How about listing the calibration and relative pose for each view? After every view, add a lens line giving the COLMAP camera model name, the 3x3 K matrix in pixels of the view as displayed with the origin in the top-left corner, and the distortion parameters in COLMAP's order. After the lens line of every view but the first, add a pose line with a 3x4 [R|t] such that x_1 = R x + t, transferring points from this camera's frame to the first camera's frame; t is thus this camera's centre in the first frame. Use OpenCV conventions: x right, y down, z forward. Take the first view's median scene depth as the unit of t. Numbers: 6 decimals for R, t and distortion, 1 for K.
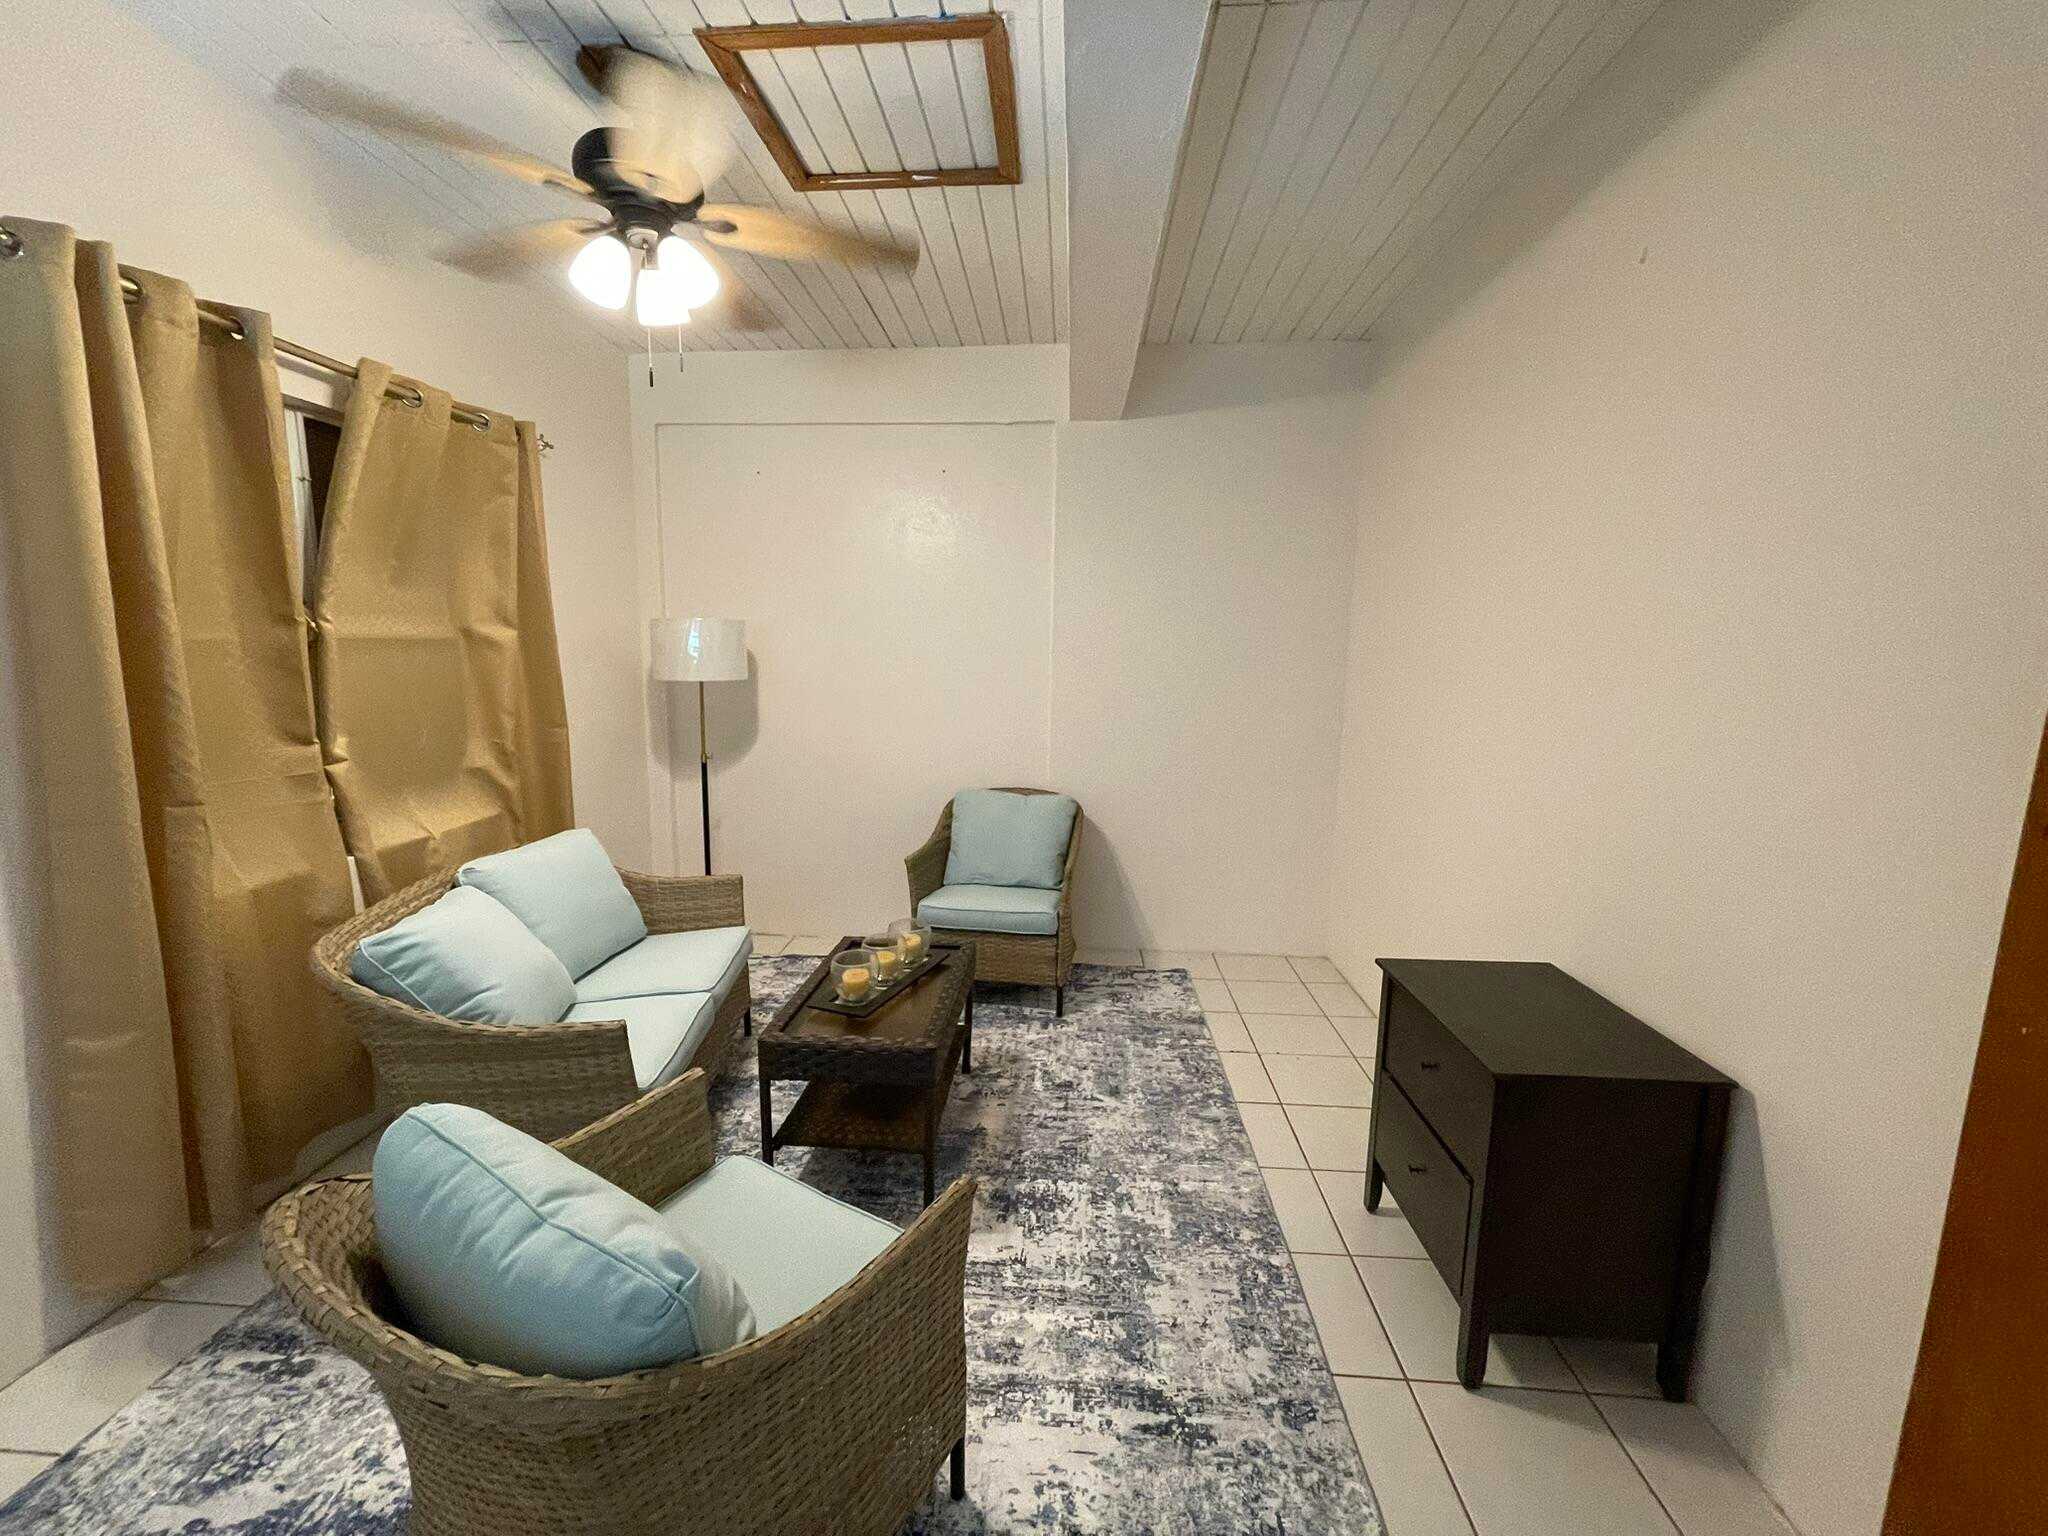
lens RADIAL K [[826.9, 0, 1019.8], [0, 826.9, 772.1], [0, 0, 1]] dist [-0.001717, 0.001496]
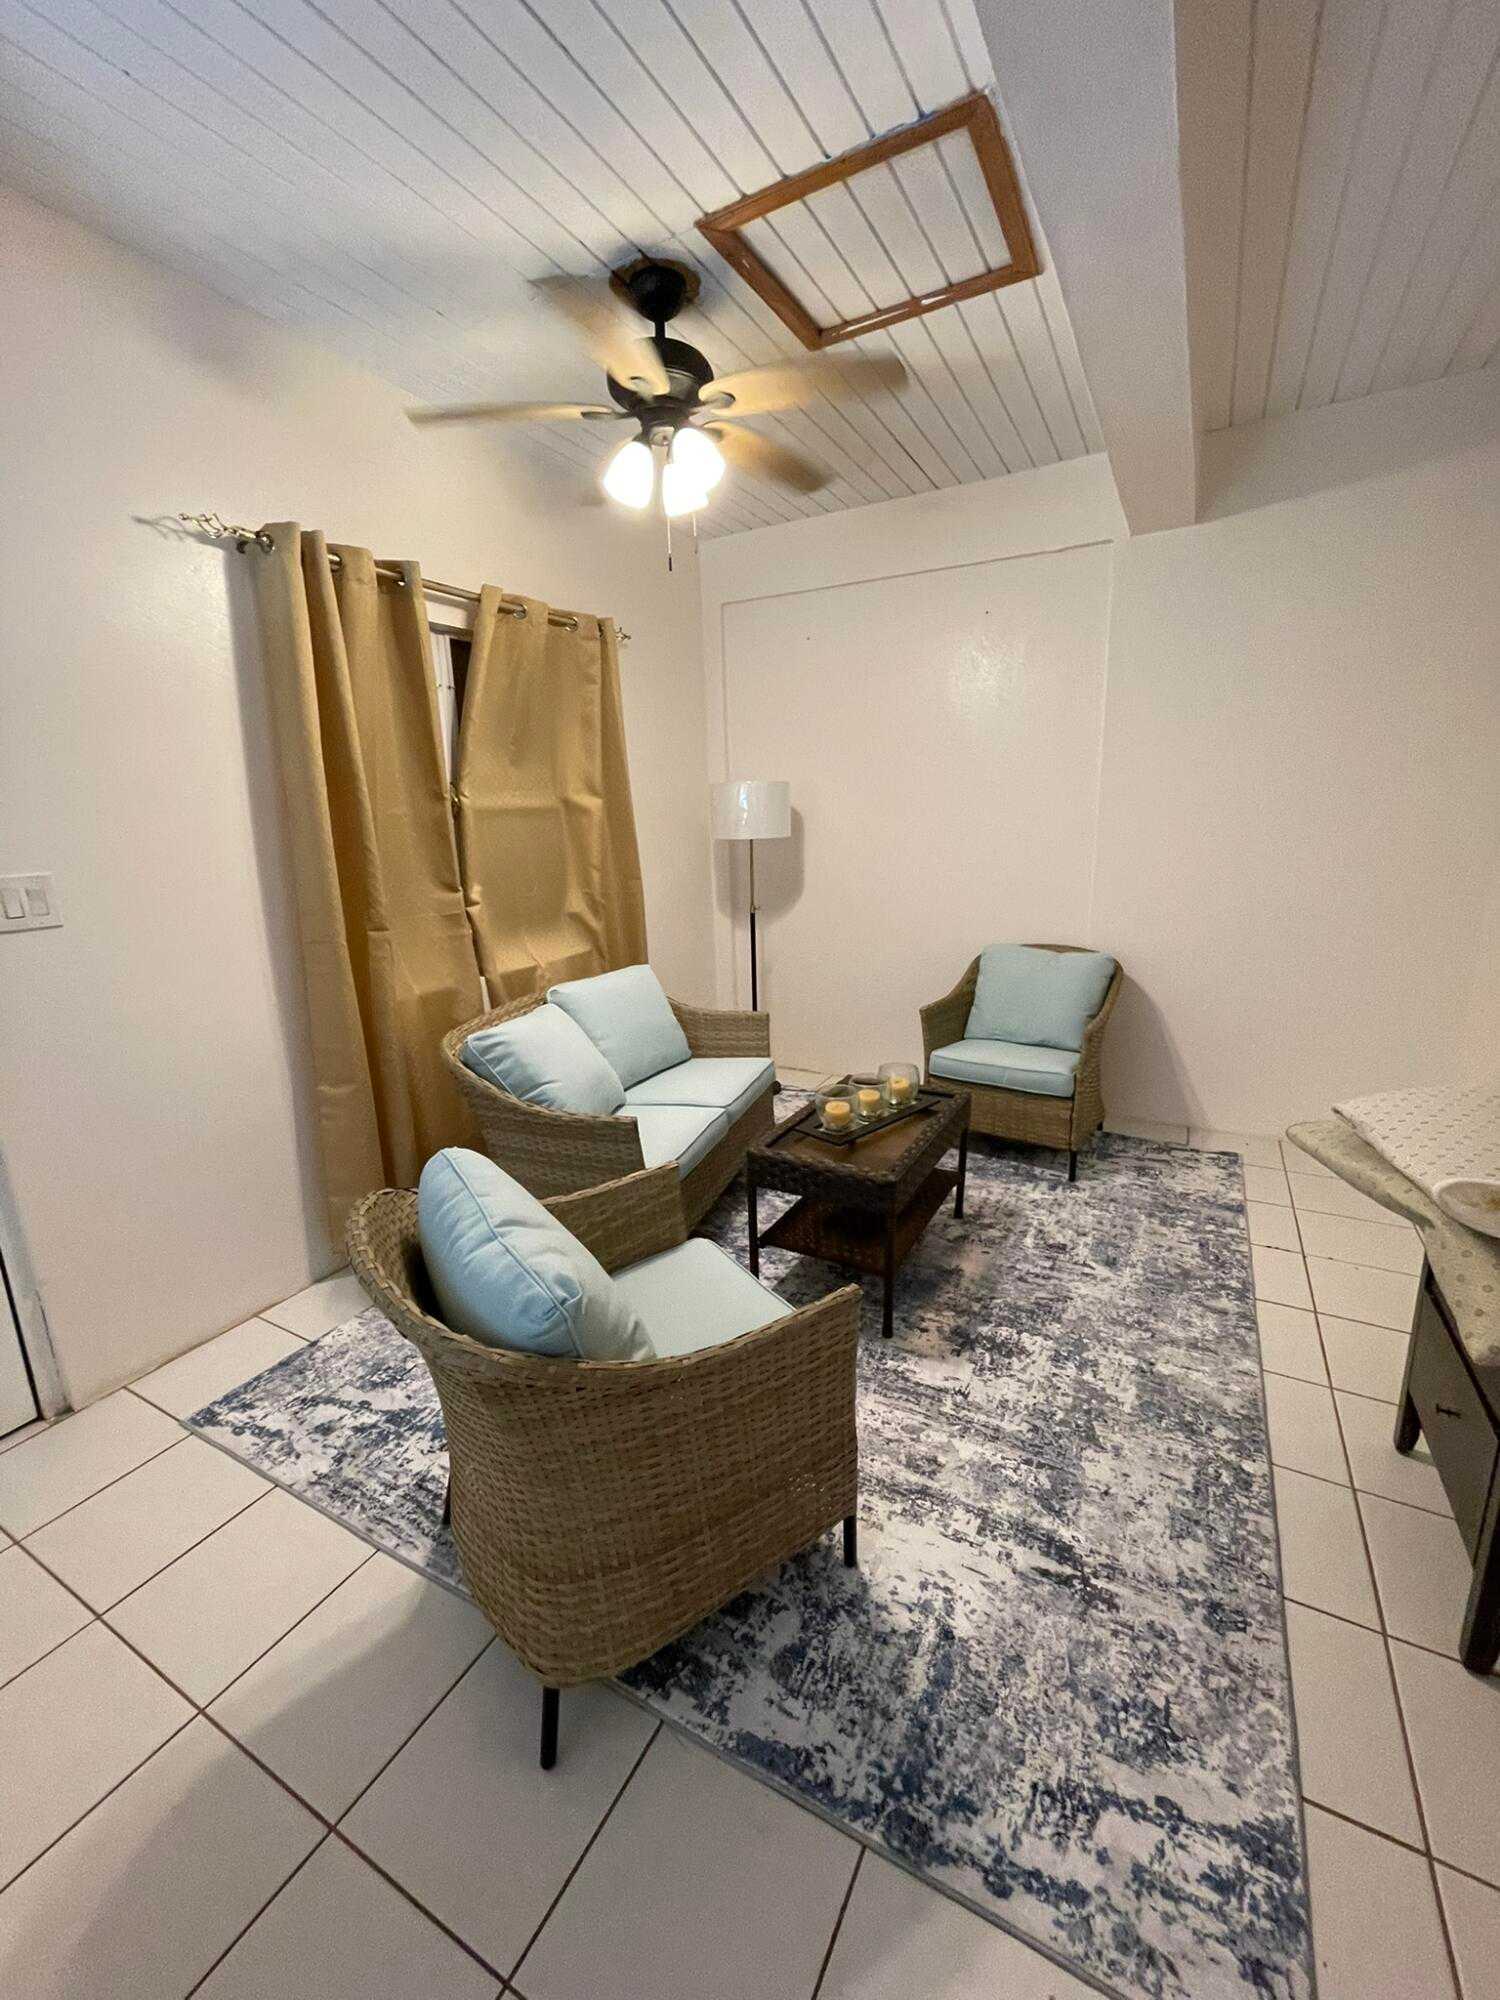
lens RADIAL K [[807.6, 0, 760.3], [0, 807.6, 998.4], [0, 0, 1]] dist [-0.001717, 0.001496]
pose [[0.908065, 0.058117, -0.414778, 0.151683], [-0.024054, 0.995928, 0.086886, 0.015165], [0.418138, -0.068921, 0.905765, 0.009671]]
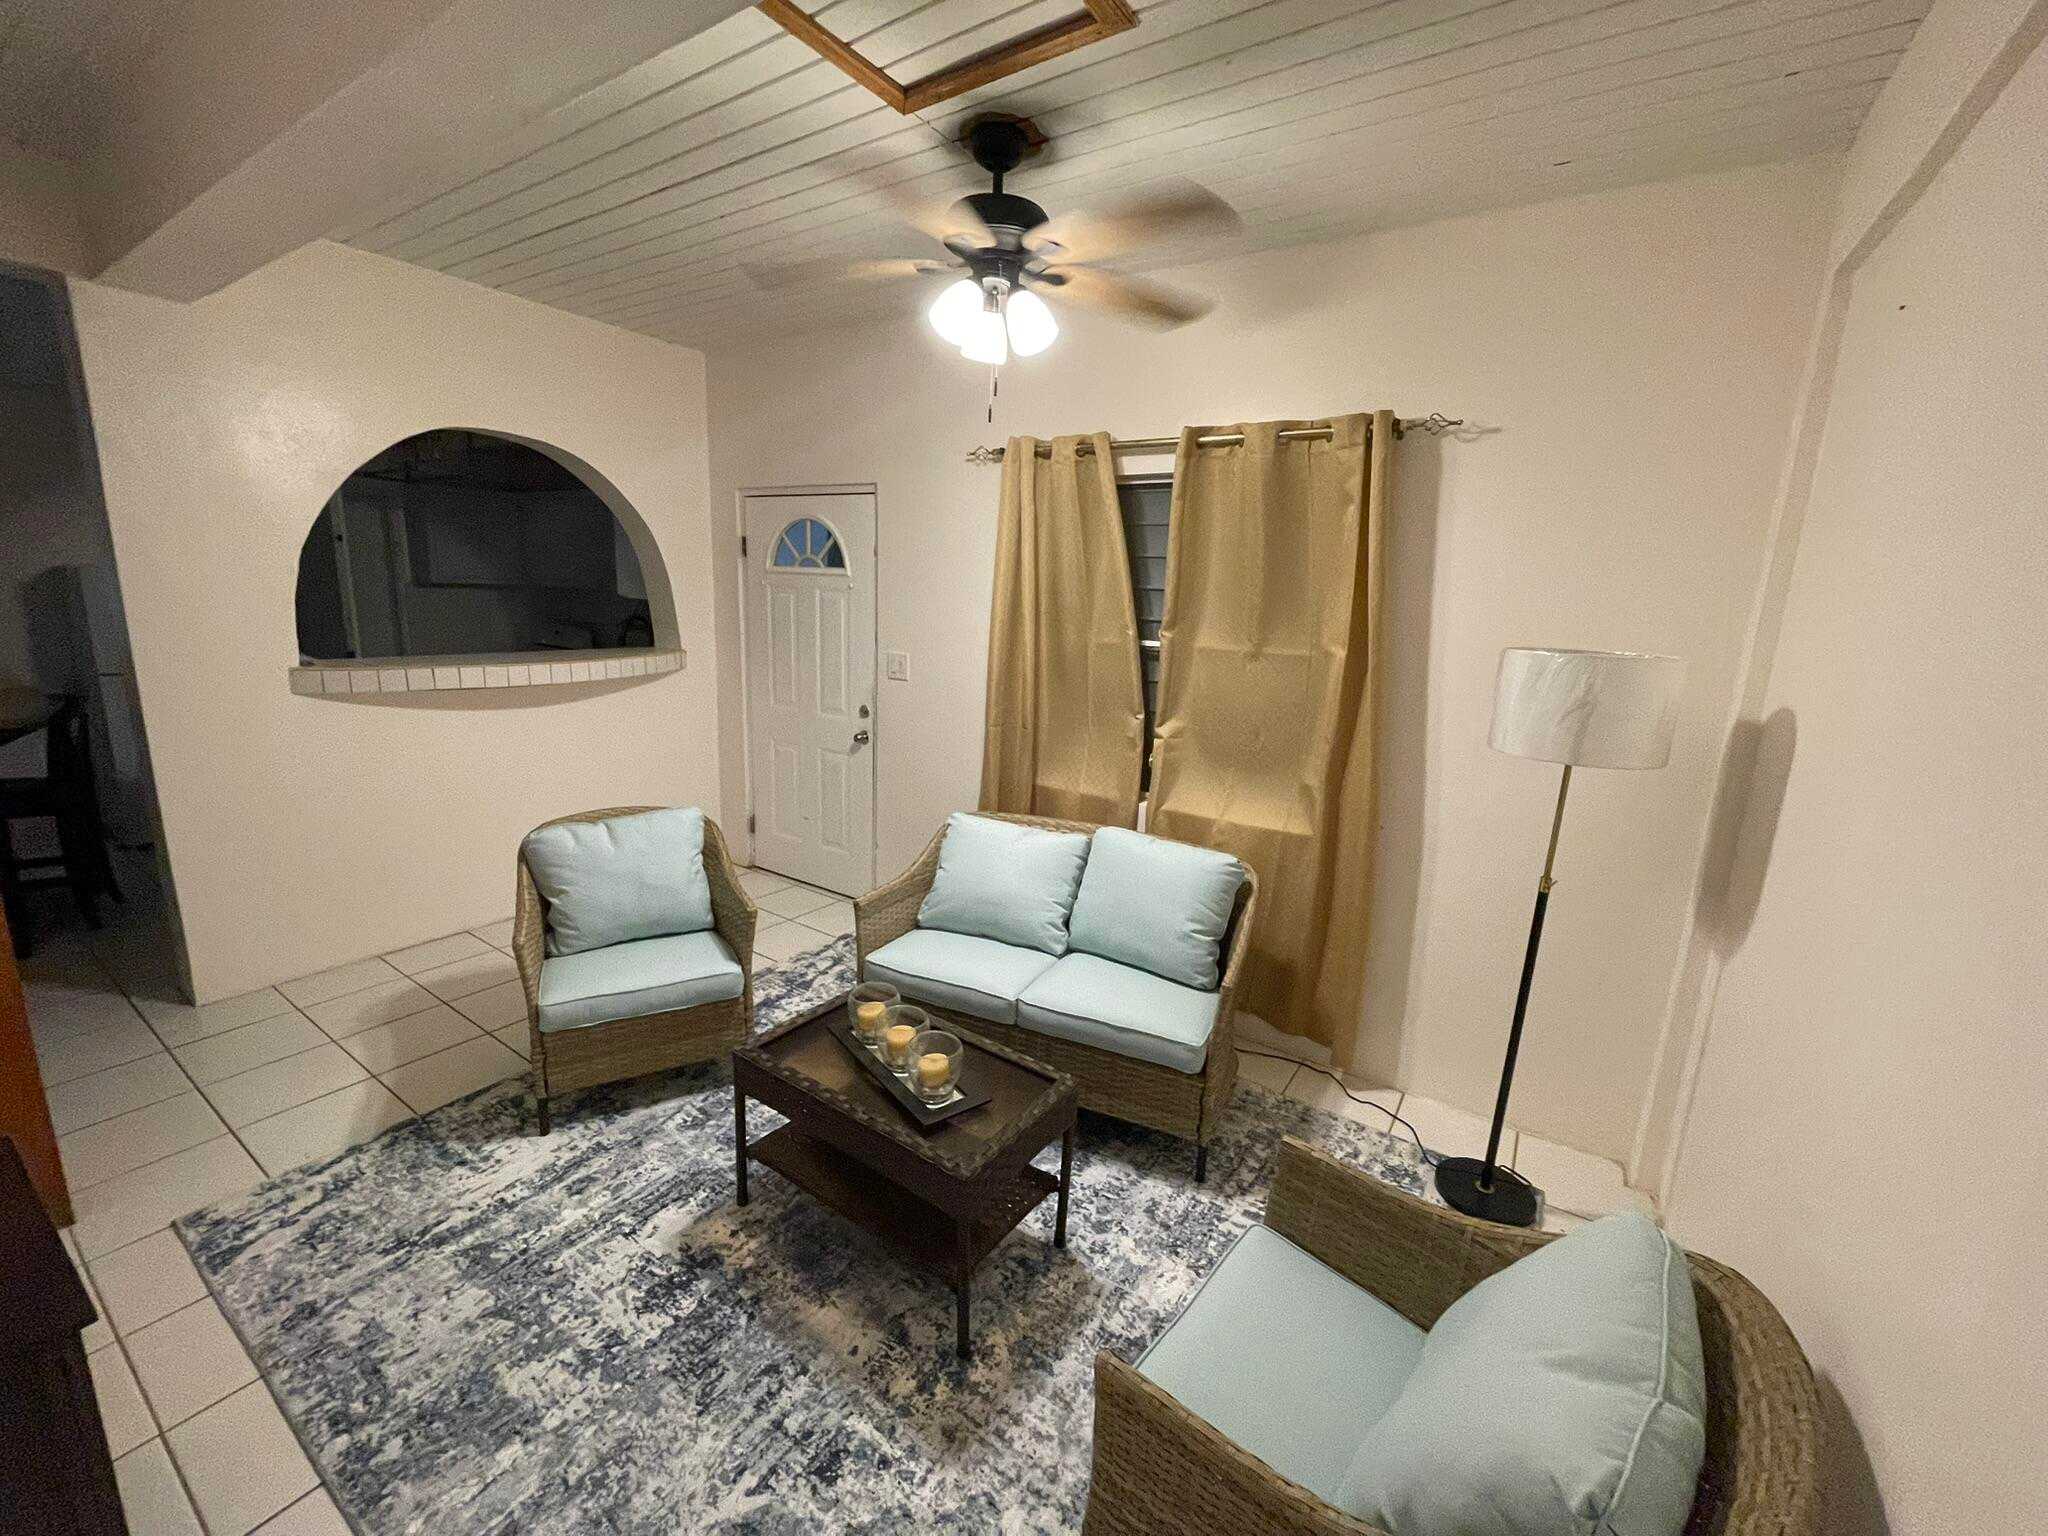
lens RADIAL K [[826.9, 0, 1011.4], [0, 826.9, 771.3], [0, 0, 1]] dist [-0.001717, 0.001496]
pose [[-0.509584, 0.146312, -0.847890, 0.528882], [-0.177479, 0.946370, 0.269971, -0.321150], [0.841918, 0.288056, -0.456287, 1.621878]]
